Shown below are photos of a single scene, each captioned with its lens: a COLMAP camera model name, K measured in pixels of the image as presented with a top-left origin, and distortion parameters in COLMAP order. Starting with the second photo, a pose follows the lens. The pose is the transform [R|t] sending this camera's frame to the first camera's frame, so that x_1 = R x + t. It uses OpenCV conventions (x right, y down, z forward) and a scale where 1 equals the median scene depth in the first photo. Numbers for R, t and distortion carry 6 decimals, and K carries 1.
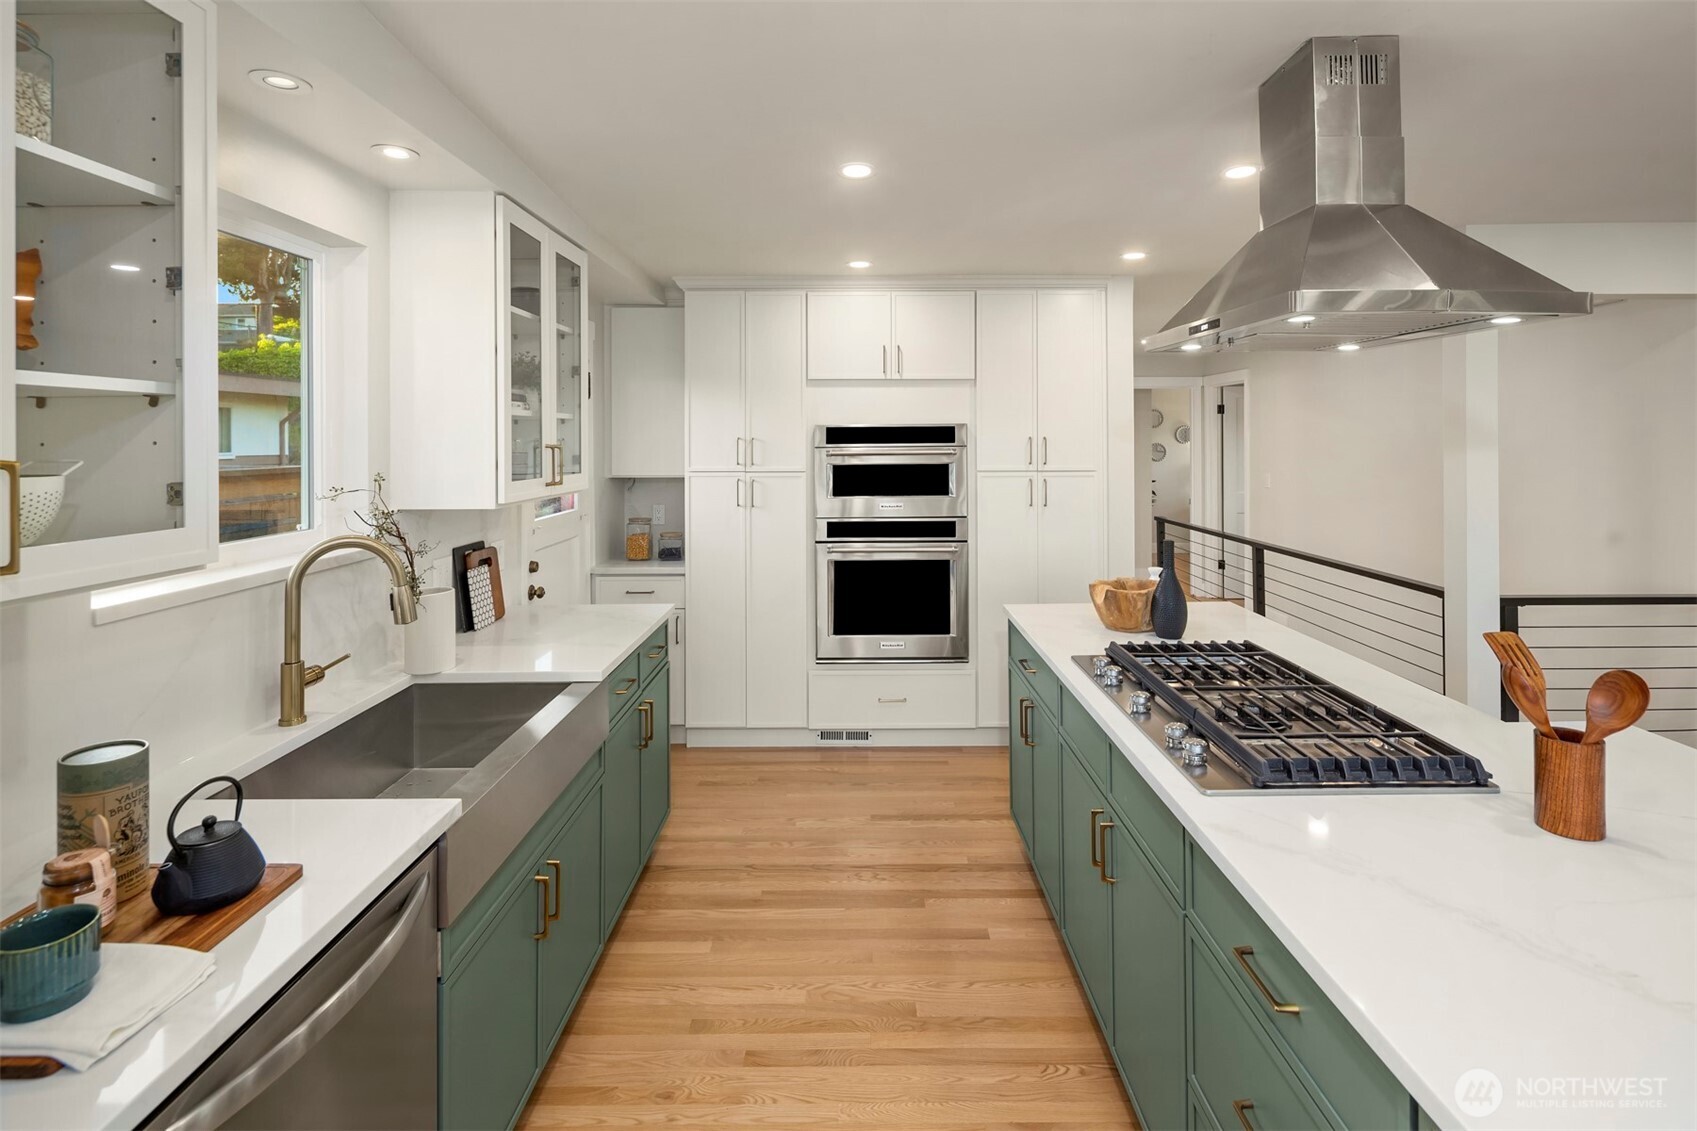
lens RADIAL K [[858.1, 0, 851.7], [0, 858.1, 426.7], [0, 0, 1]] dist [-0.000131, 0.000112]
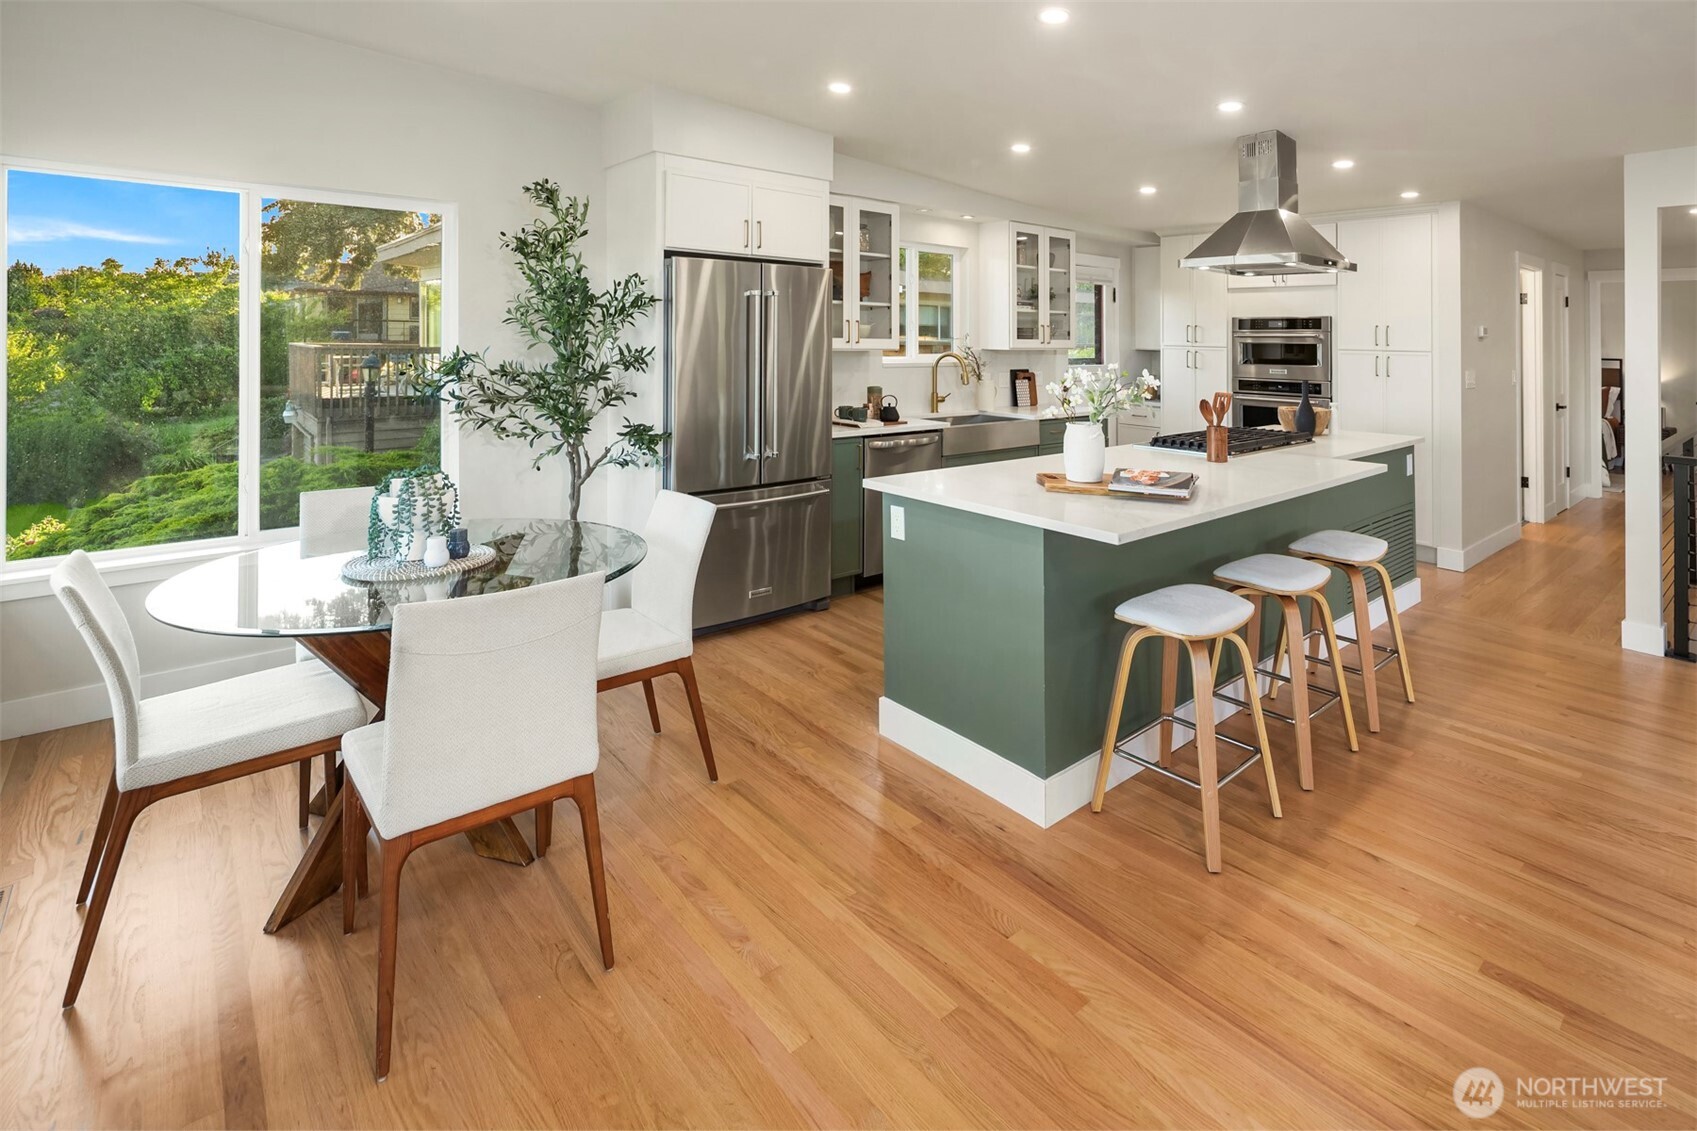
lens RADIAL K [[814.6, 0, 848.5], [0, 814.6, 565.5], [0, 0, 1]] dist [-0.000578, 0.000002]
pose [[0.626098, 0.228505, -0.745511, 1.092535], [-0.004252, 0.957083, 0.289783, 0.006337], [0.779732, -0.178263, 0.600200, -0.836058]]
